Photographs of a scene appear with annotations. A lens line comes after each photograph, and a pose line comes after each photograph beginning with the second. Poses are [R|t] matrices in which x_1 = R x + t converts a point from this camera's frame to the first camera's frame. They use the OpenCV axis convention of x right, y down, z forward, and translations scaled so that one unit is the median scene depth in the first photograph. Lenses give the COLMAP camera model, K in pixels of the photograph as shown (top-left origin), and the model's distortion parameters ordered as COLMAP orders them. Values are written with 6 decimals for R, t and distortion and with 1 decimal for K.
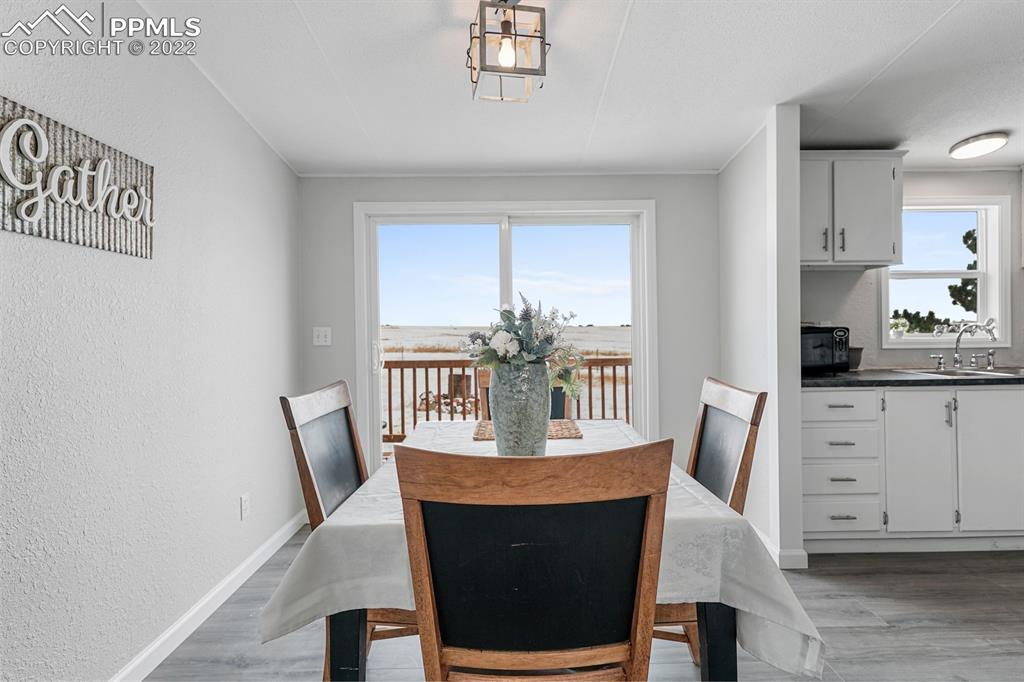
lens RADIAL K [[525.4, 0, 516.8], [0, 525.4, 330.8], [0, 0, 1]] dist [-0.005453, 0.001526]
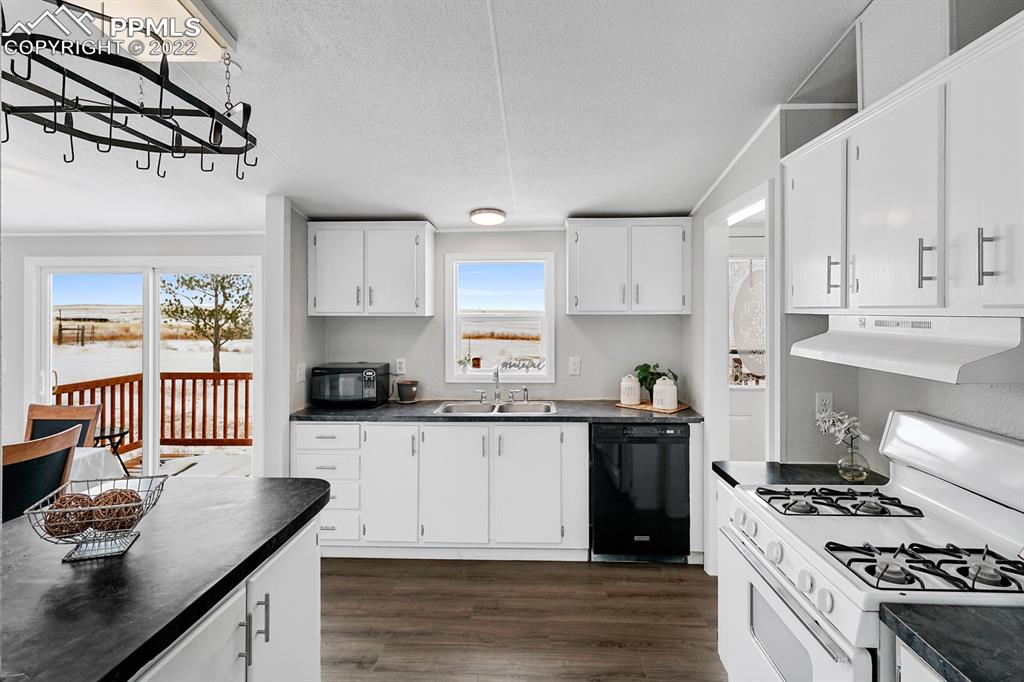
lens RADIAL K [[525.4, 0, 509.7], [0, 525.4, 311.4], [0, 0, 1]] dist [-0.005453, 0.001526]
pose [[0.998434, 0.007497, -0.055438, 0.909029], [-0.007732, 0.999962, -0.004026, -0.122295], [0.055406, 0.004448, 0.998454, -0.169467]]
